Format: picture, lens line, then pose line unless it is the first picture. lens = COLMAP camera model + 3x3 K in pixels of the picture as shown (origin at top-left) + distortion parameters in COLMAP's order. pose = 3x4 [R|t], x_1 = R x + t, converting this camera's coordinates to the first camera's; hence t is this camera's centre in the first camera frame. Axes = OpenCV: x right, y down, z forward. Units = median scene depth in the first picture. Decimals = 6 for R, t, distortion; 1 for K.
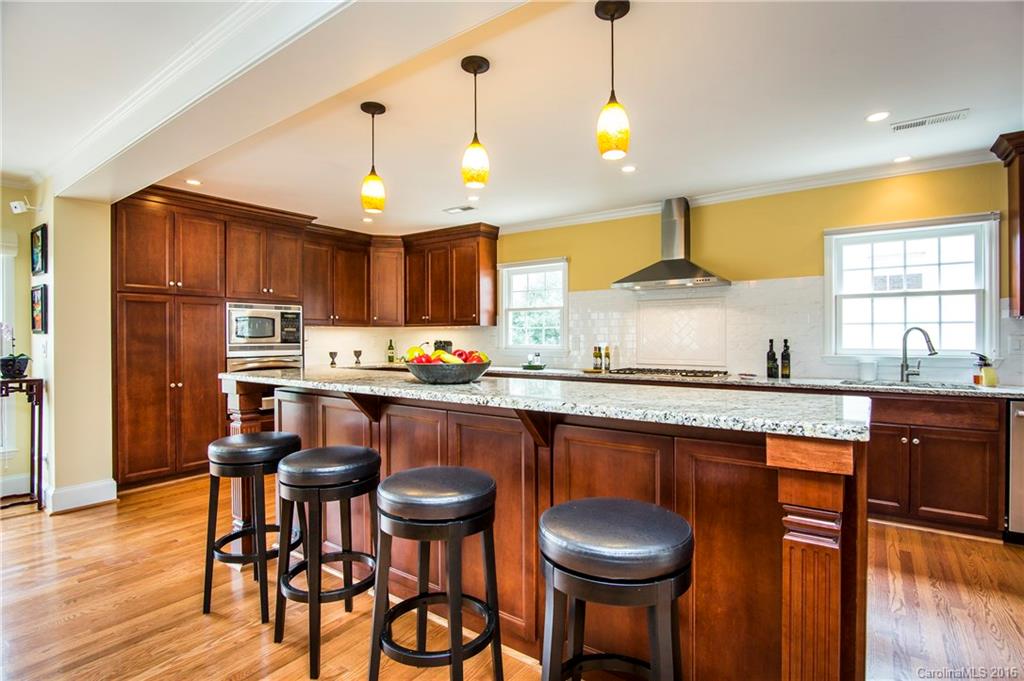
lens RADIAL K [[505.1, 0, 502.3], [0, 505.1, 339.1], [0, 0, 1]] dist [-0.020759, -0.000069]
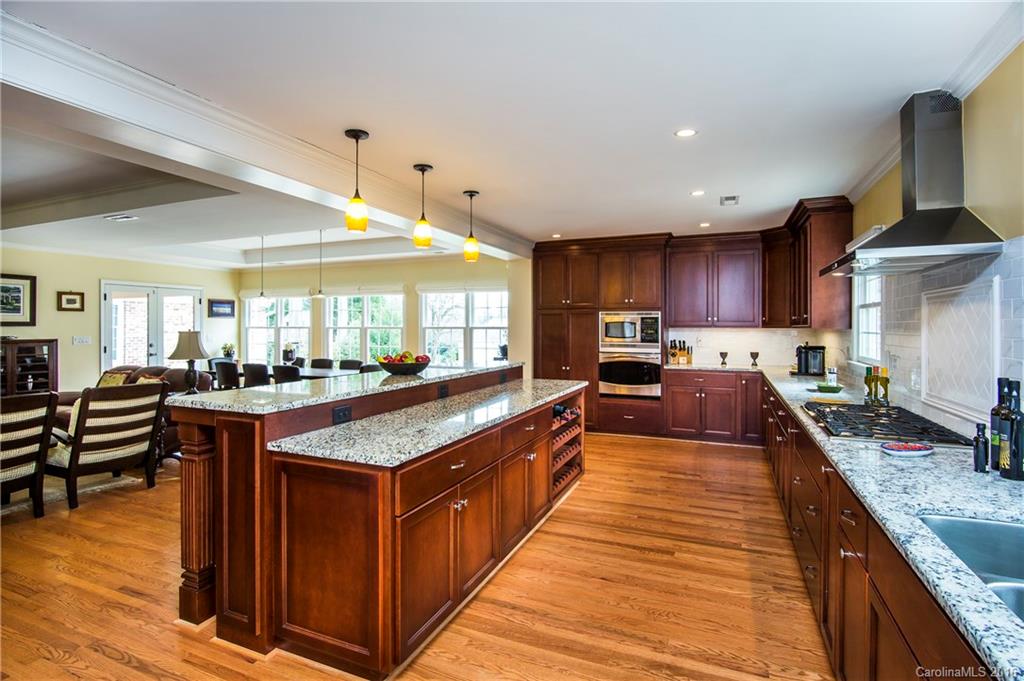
lens RADIAL K [[505.1, 0, 520.8], [0, 505.1, 324.5], [0, 0, 1]] dist [-0.020759, -0.000069]
pose [[0.239044, 0.005961, -0.970990, 0.780833], [-0.005208, 0.999975, 0.004856, -0.046563], [0.970995, 0.003897, 0.239069, 0.490288]]
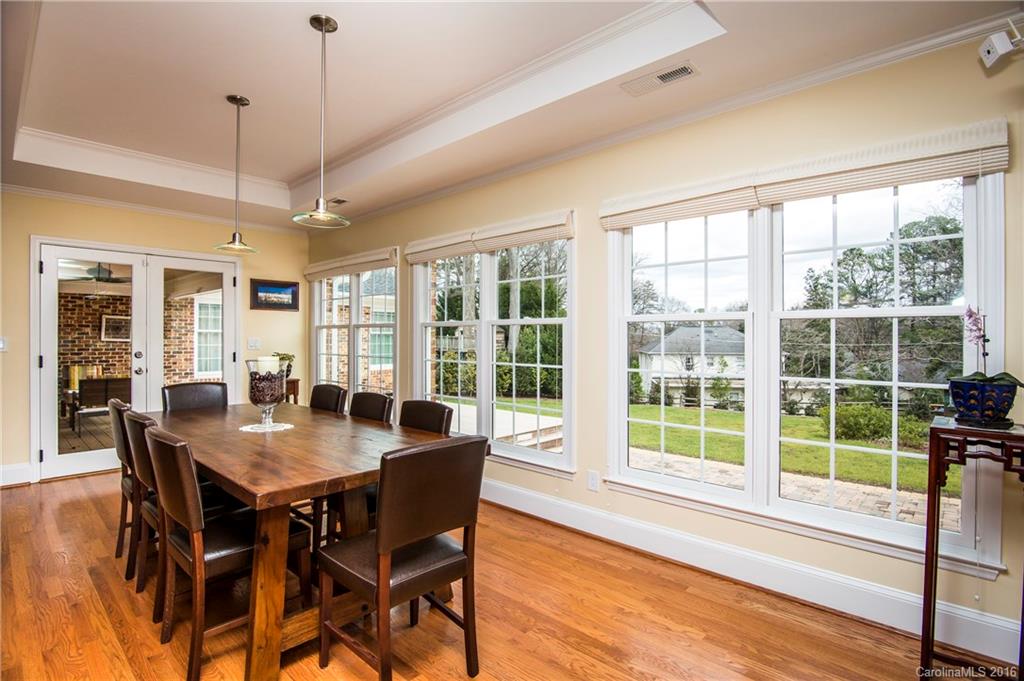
lens RADIAL K [[505.1, 0, 515.2], [0, 505.1, 337.1], [0, 0, 1]] dist [-0.020759, -0.000069]
pose [[-0.103641, 0.006071, -0.994596, -0.415432], [0.002035, 0.999981, 0.005891, 0.005778], [0.994613, -0.001414, -0.103651, 0.511206]]
